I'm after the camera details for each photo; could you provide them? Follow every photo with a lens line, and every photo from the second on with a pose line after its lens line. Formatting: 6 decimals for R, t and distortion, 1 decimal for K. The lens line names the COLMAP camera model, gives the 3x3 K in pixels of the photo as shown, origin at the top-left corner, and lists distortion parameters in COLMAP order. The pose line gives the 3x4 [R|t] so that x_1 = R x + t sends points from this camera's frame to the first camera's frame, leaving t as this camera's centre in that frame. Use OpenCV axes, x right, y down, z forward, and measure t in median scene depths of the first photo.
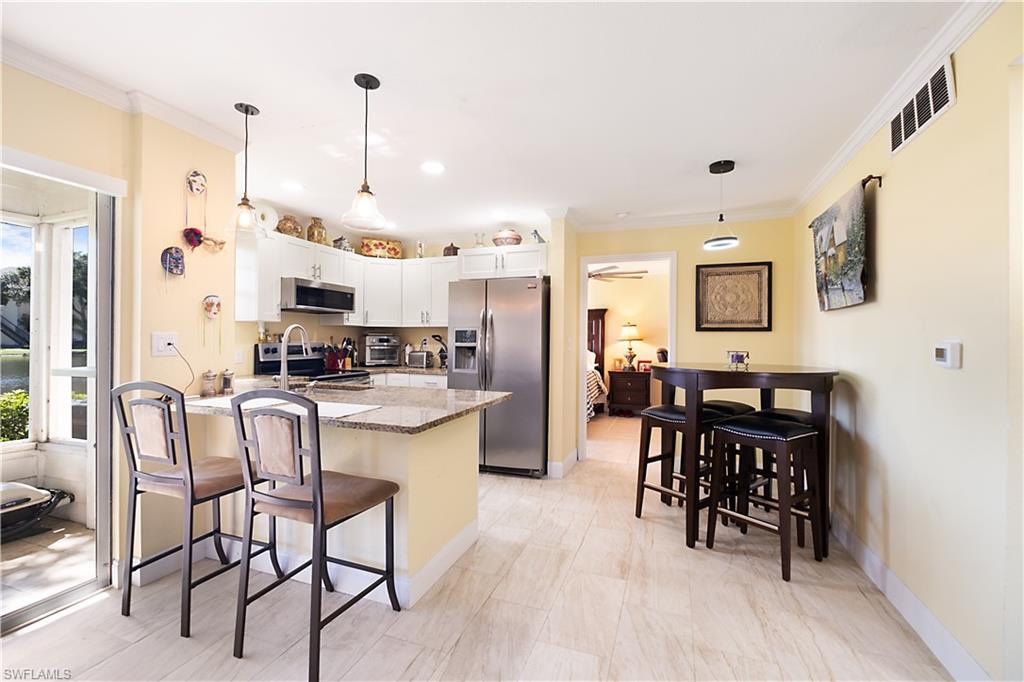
lens RADIAL K [[444.4, 0, 511.7], [0, 444.4, 340.8], [0, 0, 1]] dist [0.000413, -0.002641]
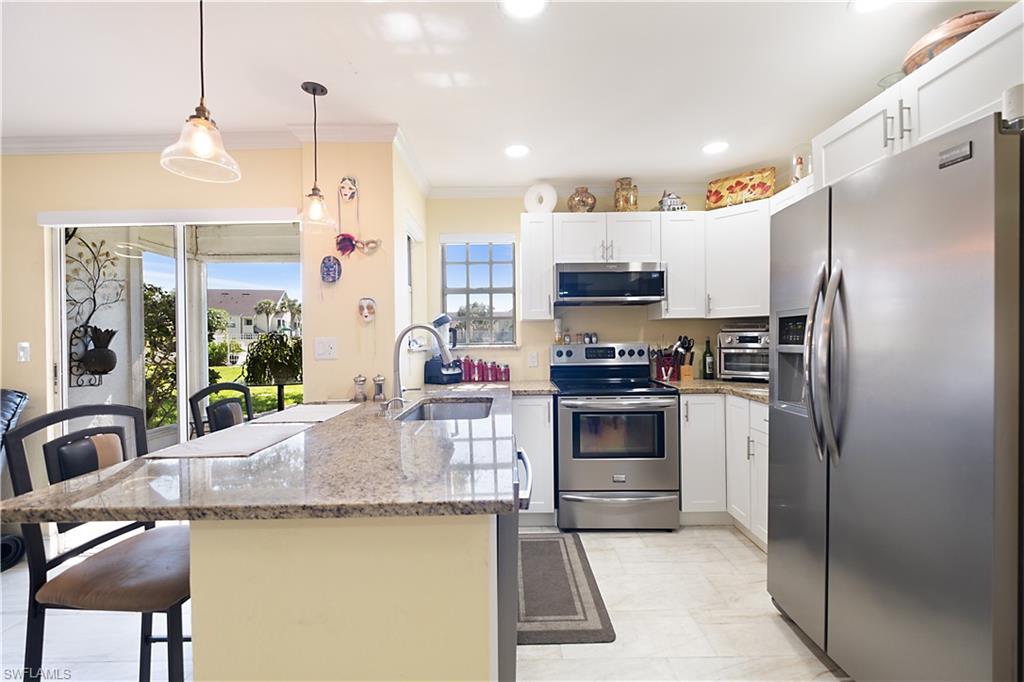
lens RADIAL K [[444.4, 0, 512.0], [0, 444.4, 338.9], [0, 0, 1]] dist [0.000413, -0.002641]
pose [[0.338483, -0.011107, -0.940907, 0.212034], [0.012622, 0.999894, -0.007263, -0.000786], [0.940888, -0.009417, 0.338588, 0.585257]]
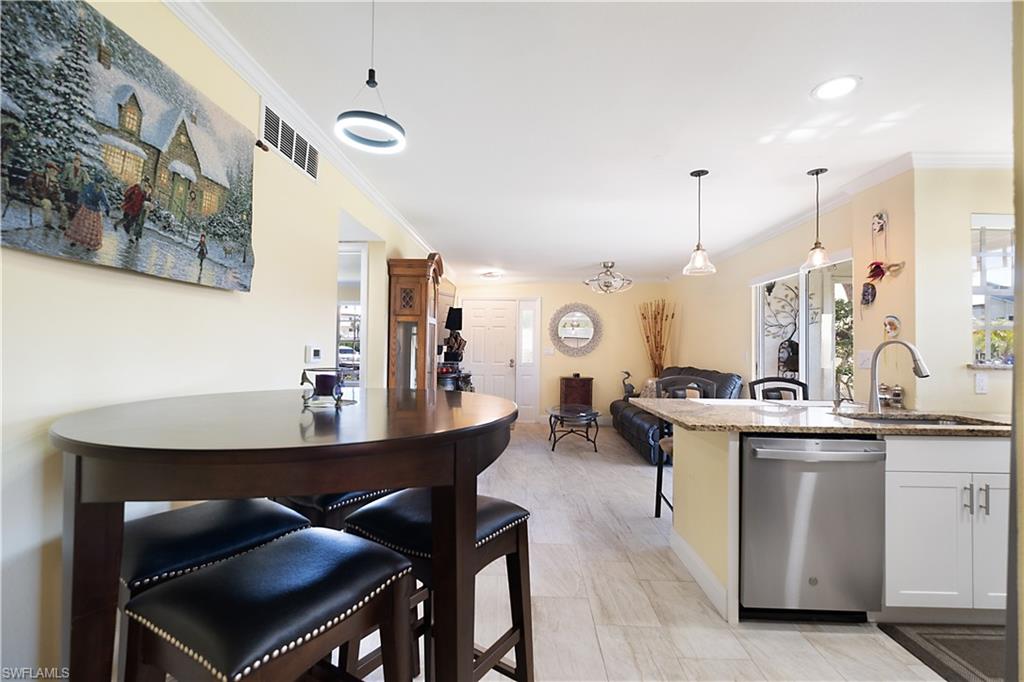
lens RADIAL K [[444.4, 0, 514.1], [0, 444.4, 342.2], [0, 0, 1]] dist [0.000413, -0.002641]
pose [[-0.948603, -0.025100, -0.315471, 0.333851], [-0.021913, 0.999667, -0.013648, -0.000945], [0.315708, -0.006033, -0.948837, 1.054502]]
